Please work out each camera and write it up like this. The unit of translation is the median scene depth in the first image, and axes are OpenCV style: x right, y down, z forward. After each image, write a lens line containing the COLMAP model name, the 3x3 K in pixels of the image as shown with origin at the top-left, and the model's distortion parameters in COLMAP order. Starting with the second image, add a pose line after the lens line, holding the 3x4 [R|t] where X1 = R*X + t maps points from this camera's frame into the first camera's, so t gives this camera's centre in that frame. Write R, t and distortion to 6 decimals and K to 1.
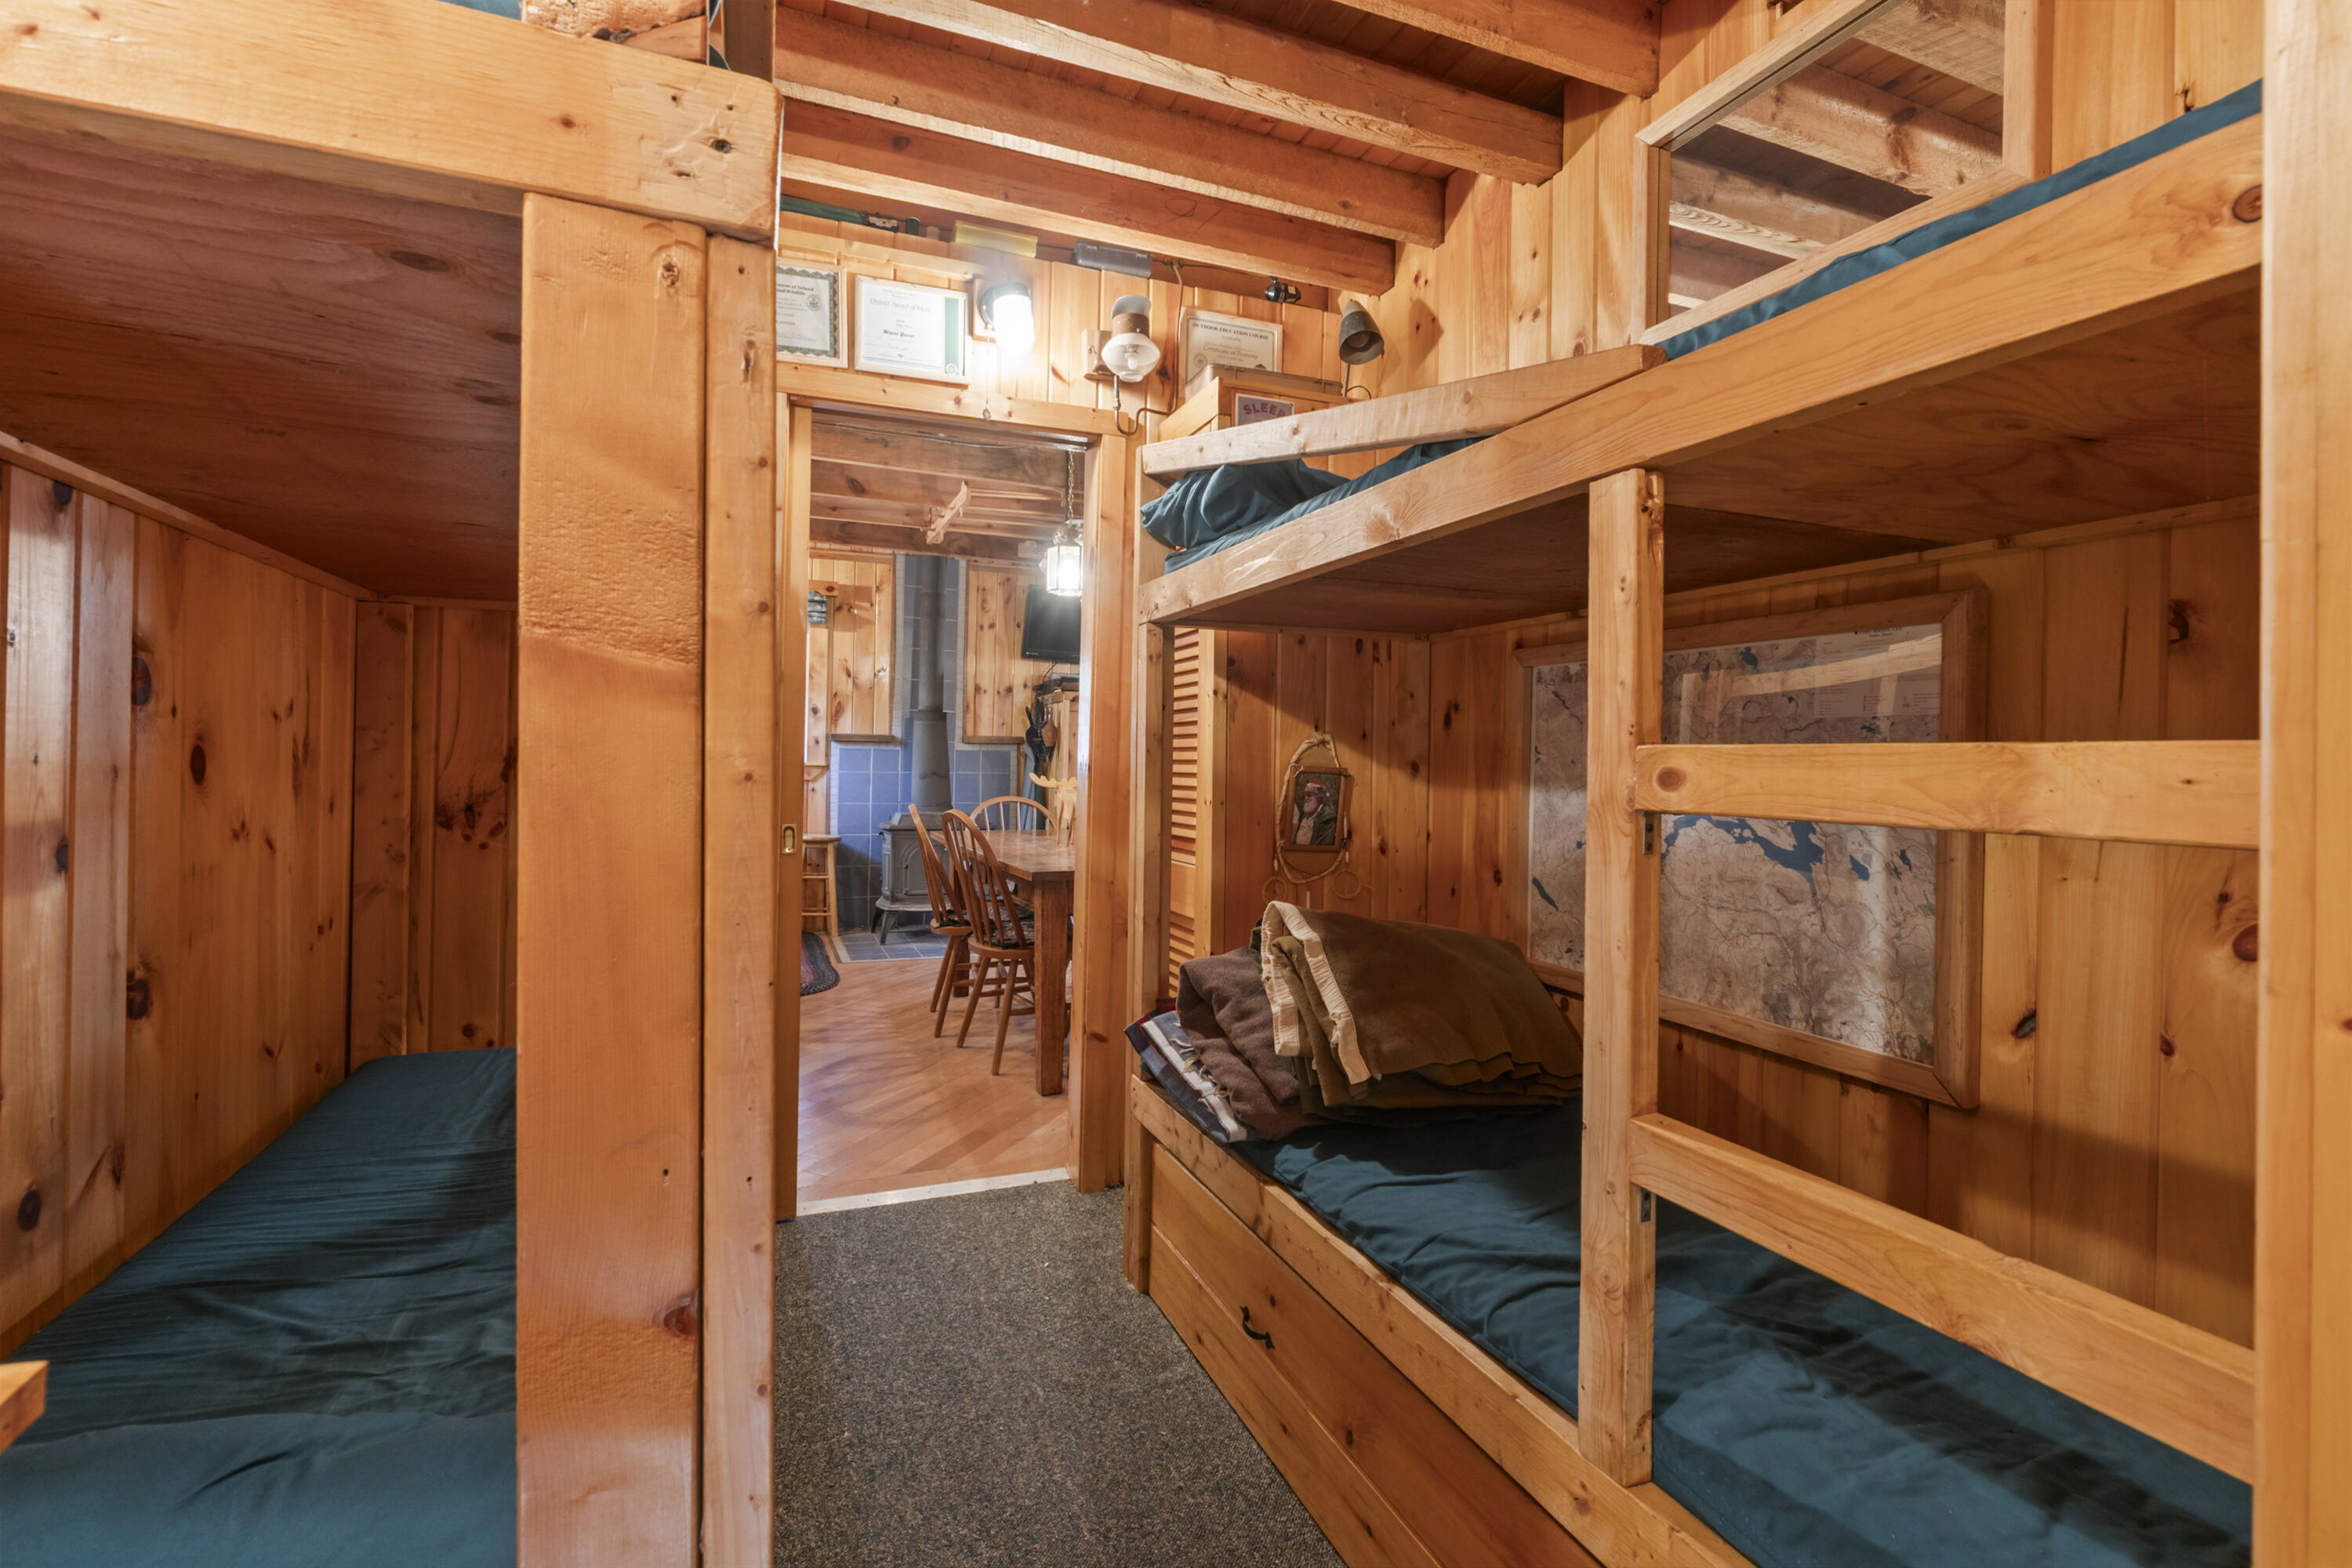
lens RADIAL K [[1045.6, 0, 1164.9], [0, 1045.6, 764.5], [0, 0, 1]] dist [-0.001614, -0.000327]
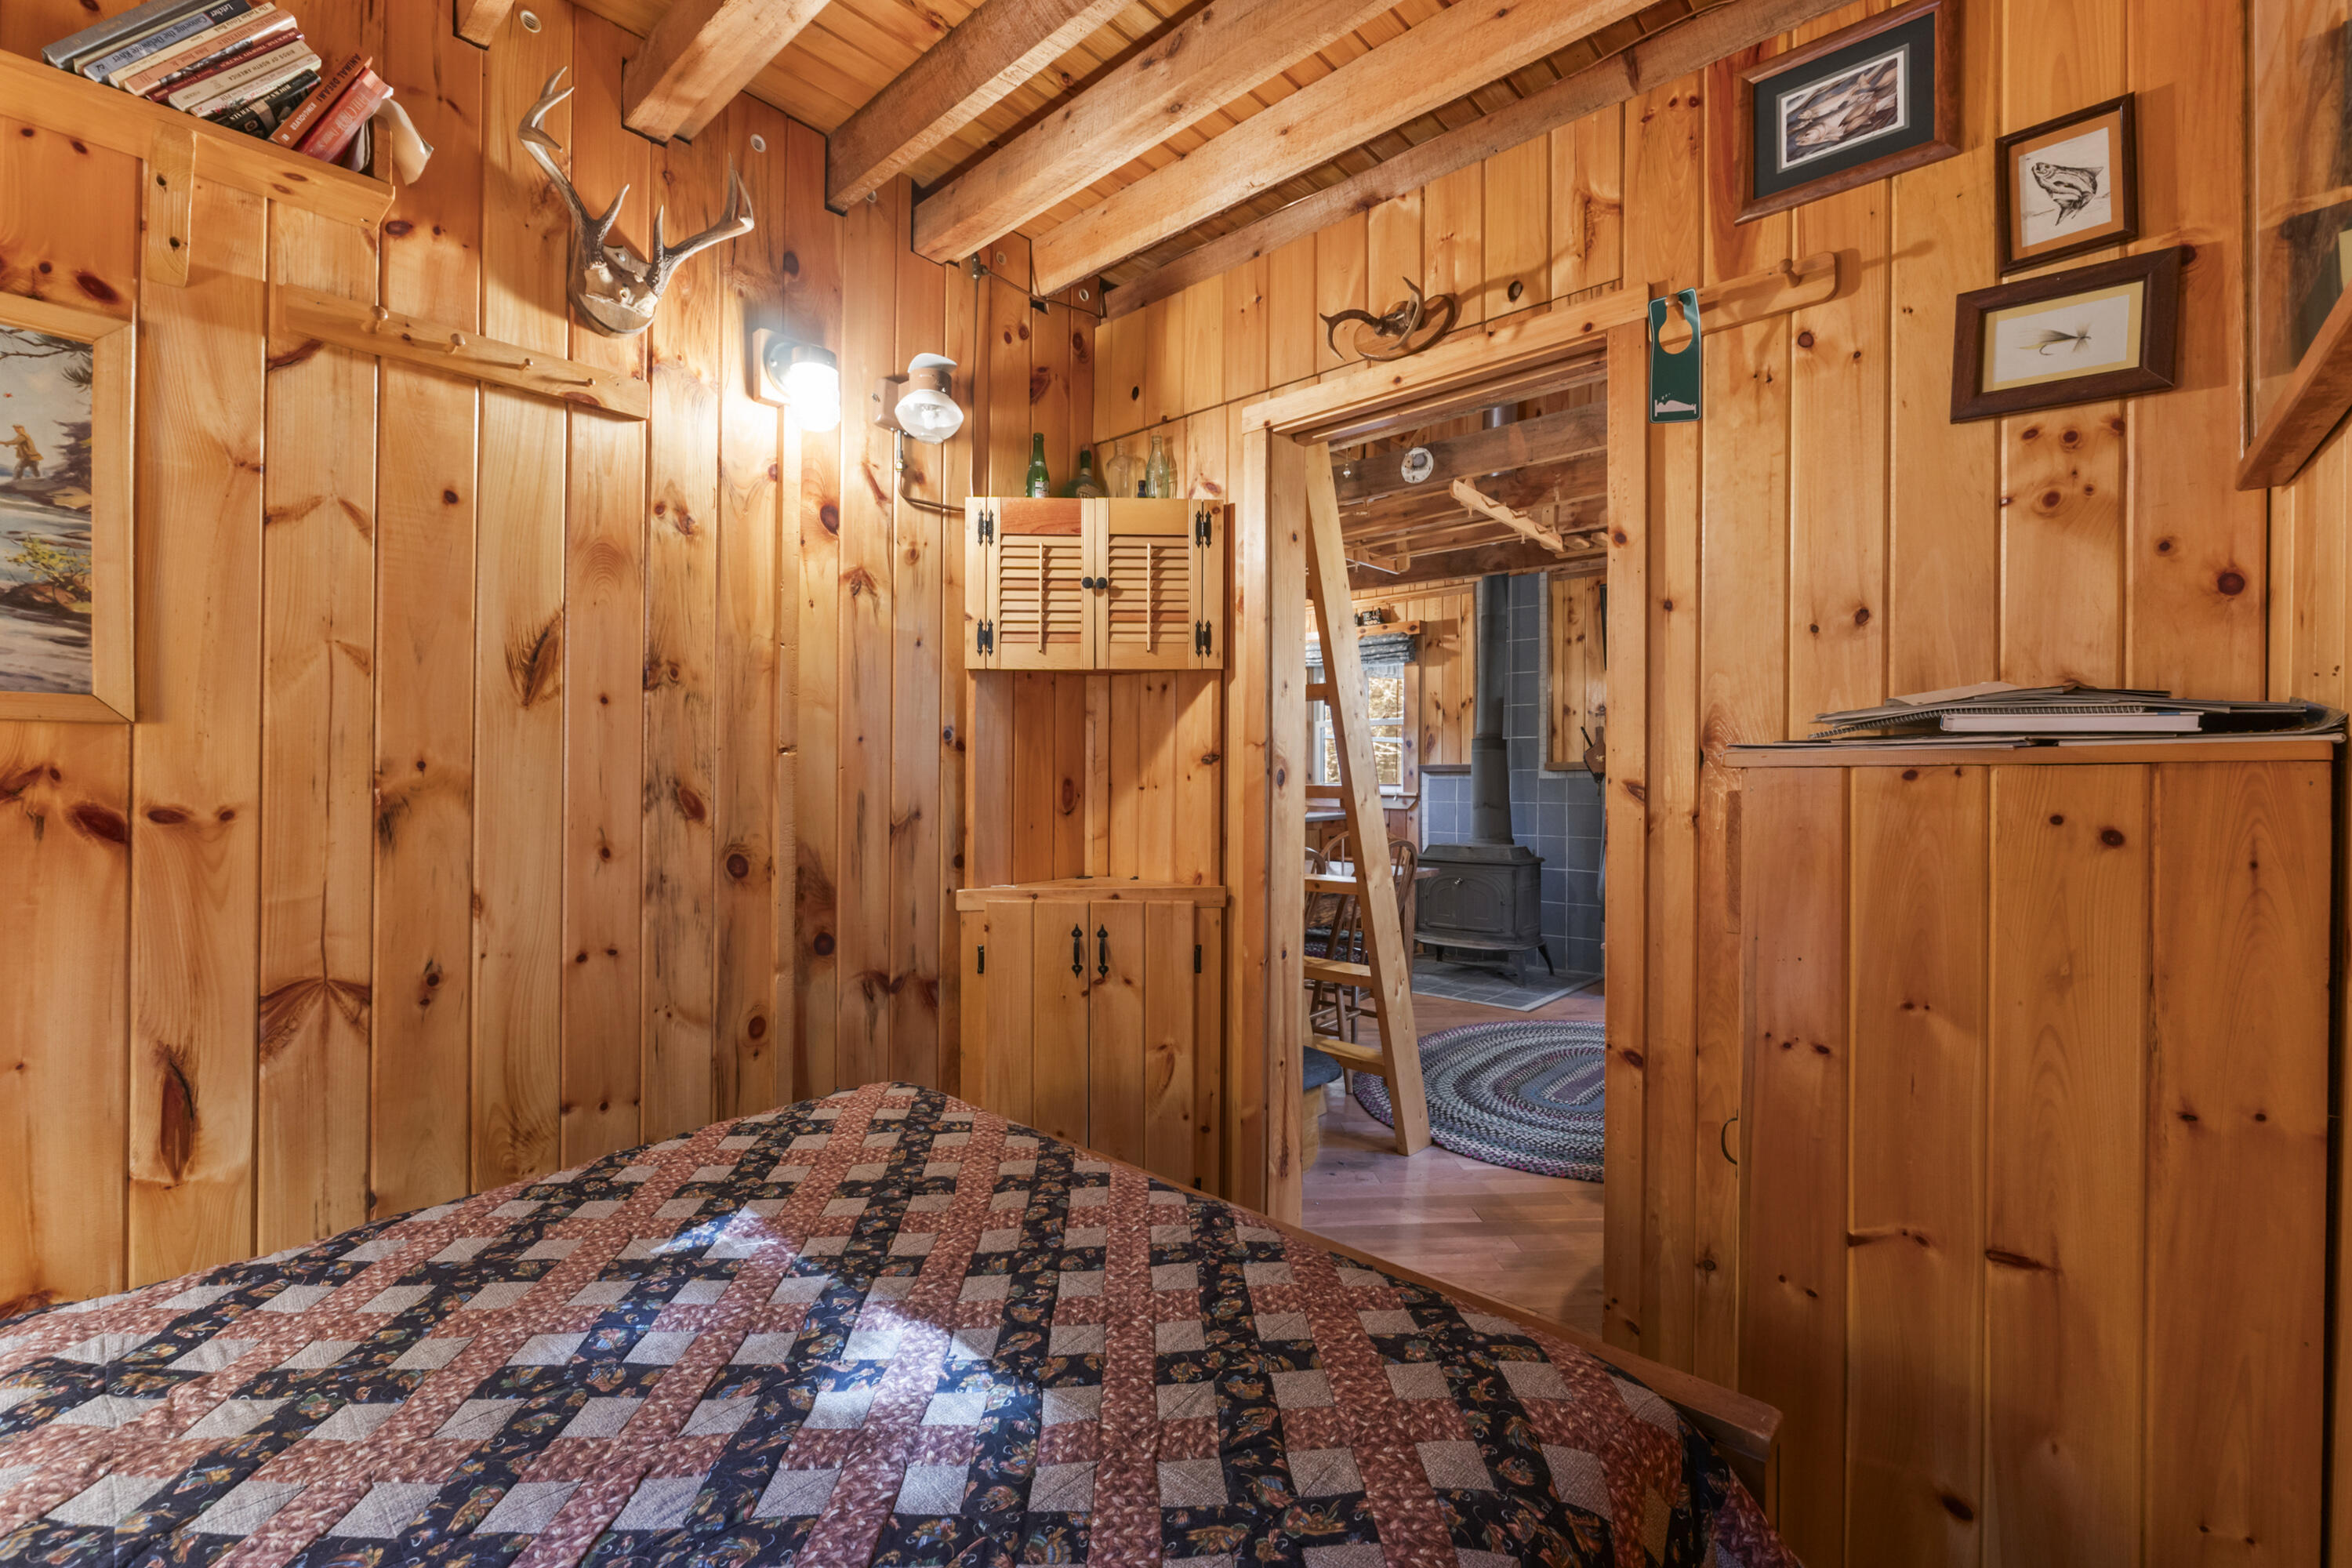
lens RADIAL K [[976.0, 0, 1176.0], [0, 976.0, 784.0], [0, 0, 1]] dist [-0.011059, 0.000113]
pose [[0.446736, -0.012368, -0.894580, 0.445189], [0.002368, 0.999917, -0.012642, 0.001194], [0.894663, 0.003530, 0.446728, 0.342390]]
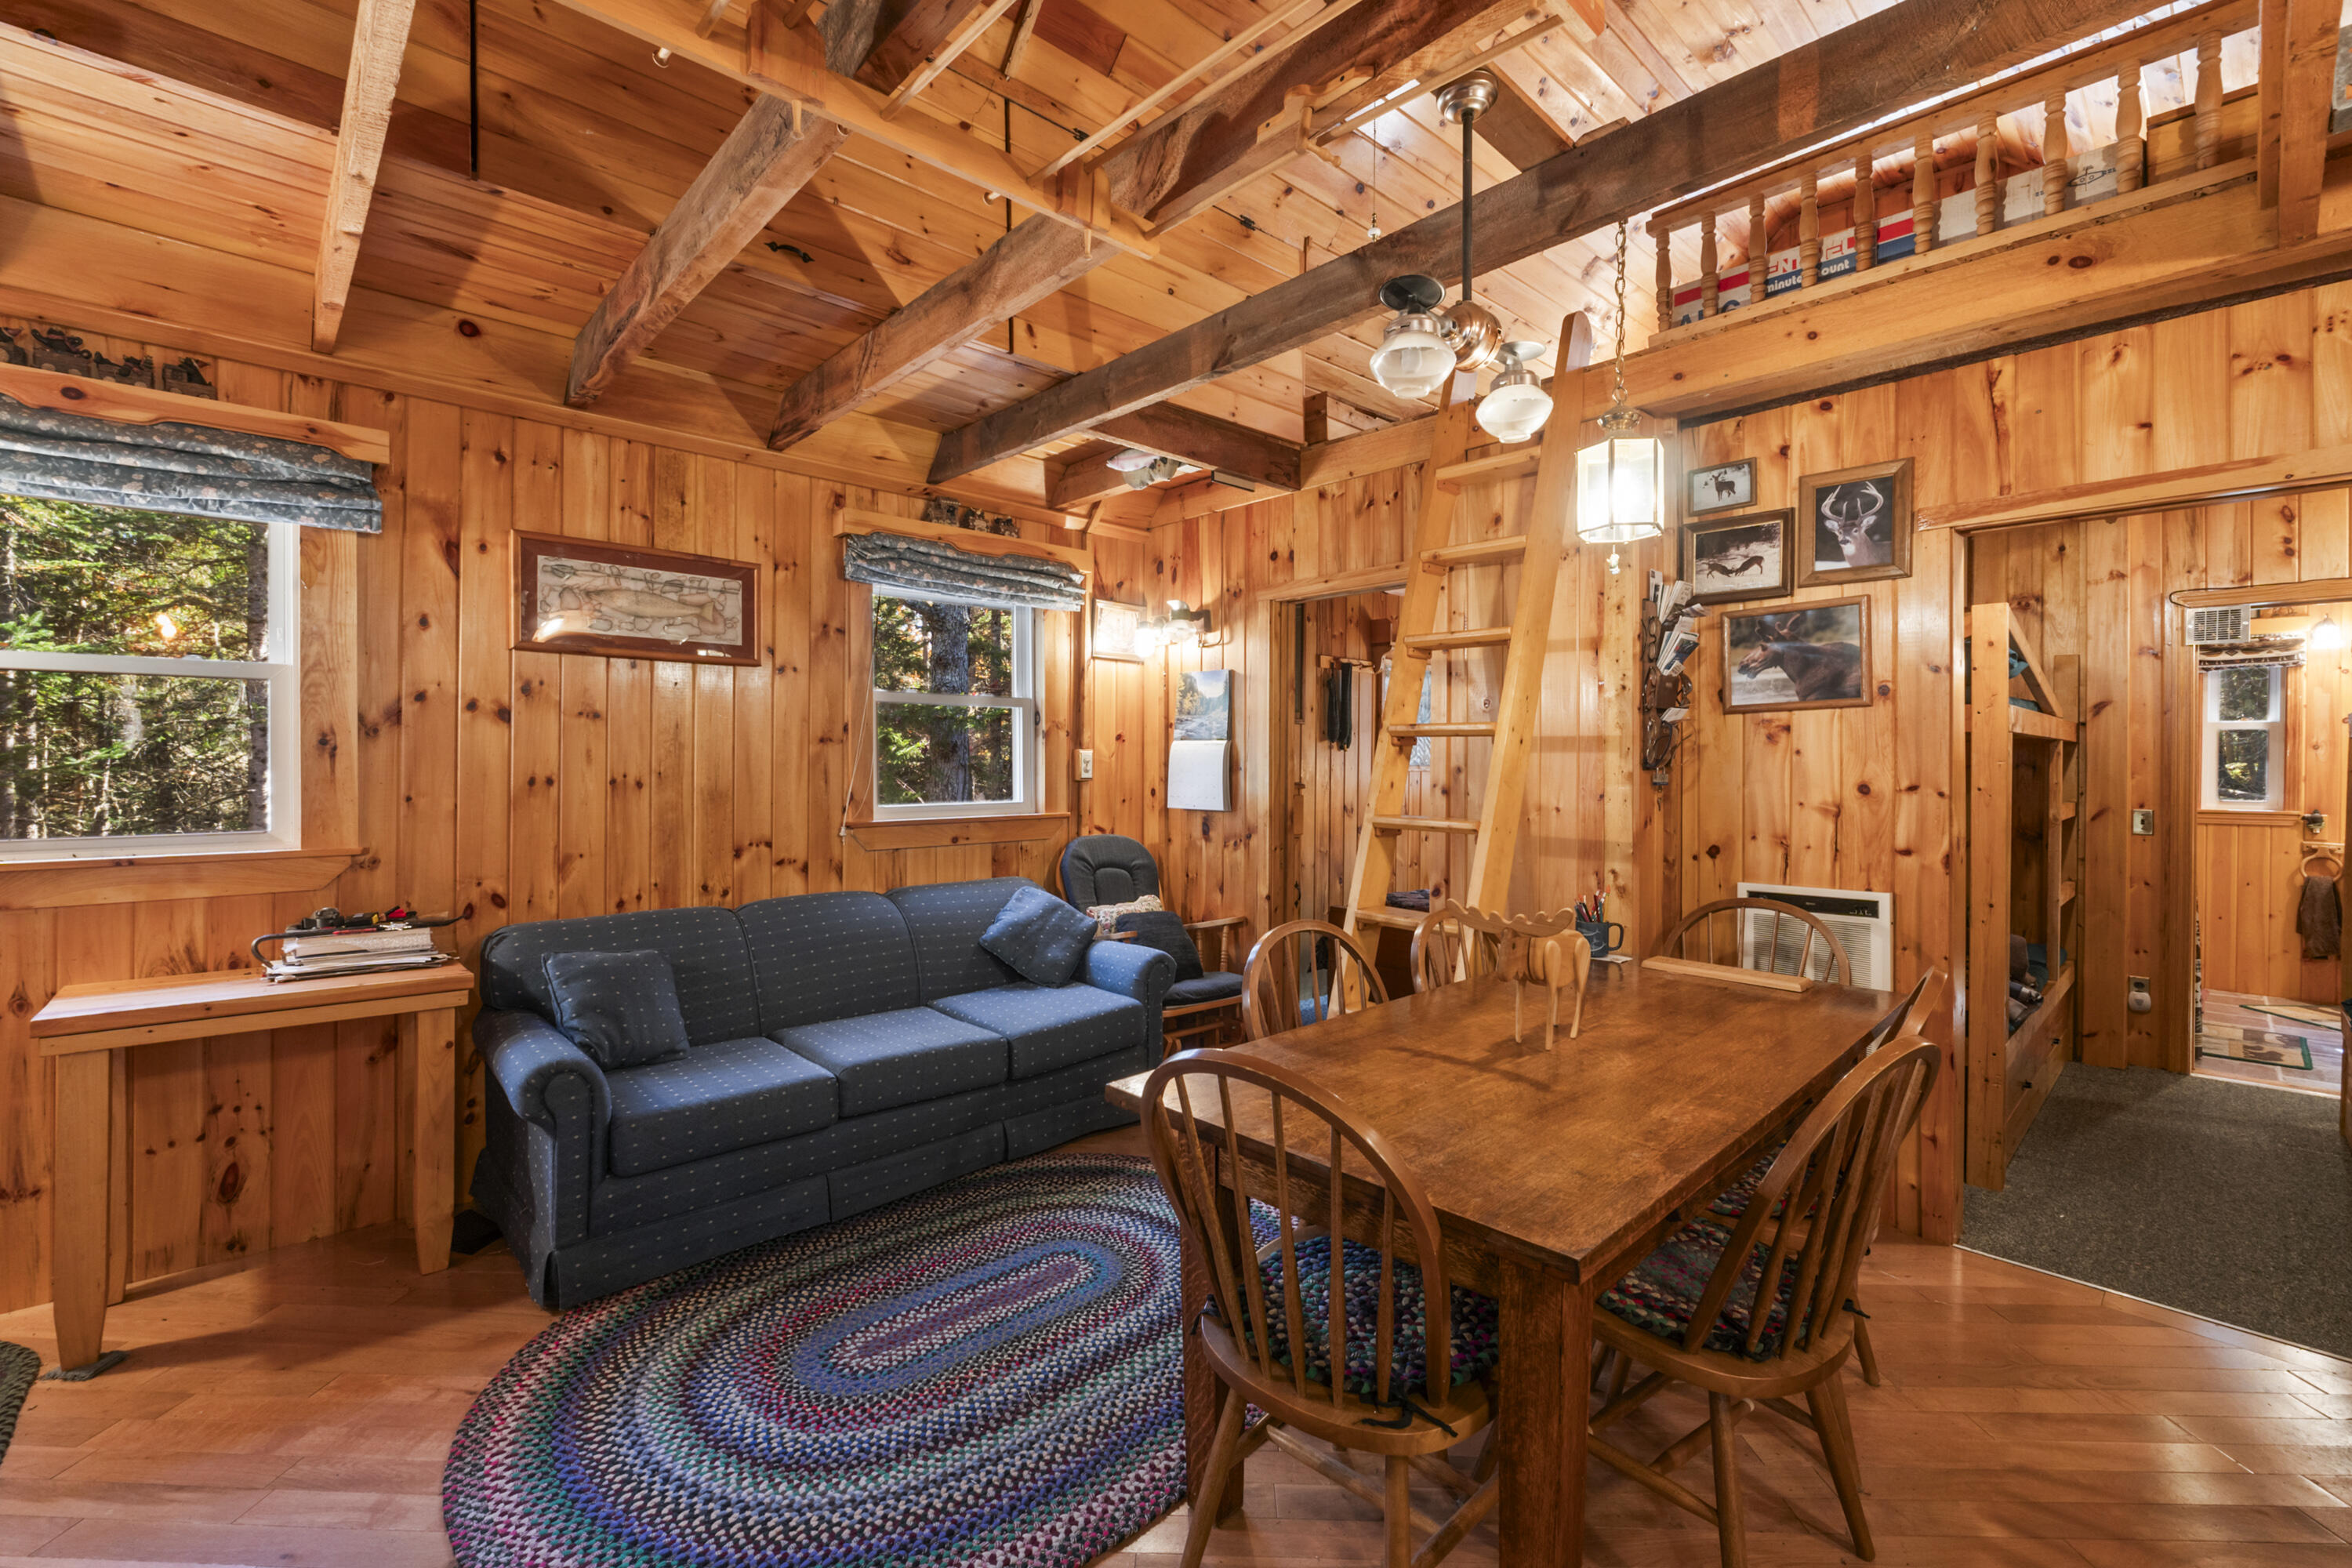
lens RADIAL K [[995.3, 0, 1175.8], [0, 995.3, 771.7], [0, 0, 1]] dist [-0.009781, 0.000620]
pose [[-0.363377, -0.029861, 0.931163, -0.290175], [-0.008431, 0.999551, 0.028764, -0.037132], [-0.931604, 0.002602, -0.363466, 0.858322]]
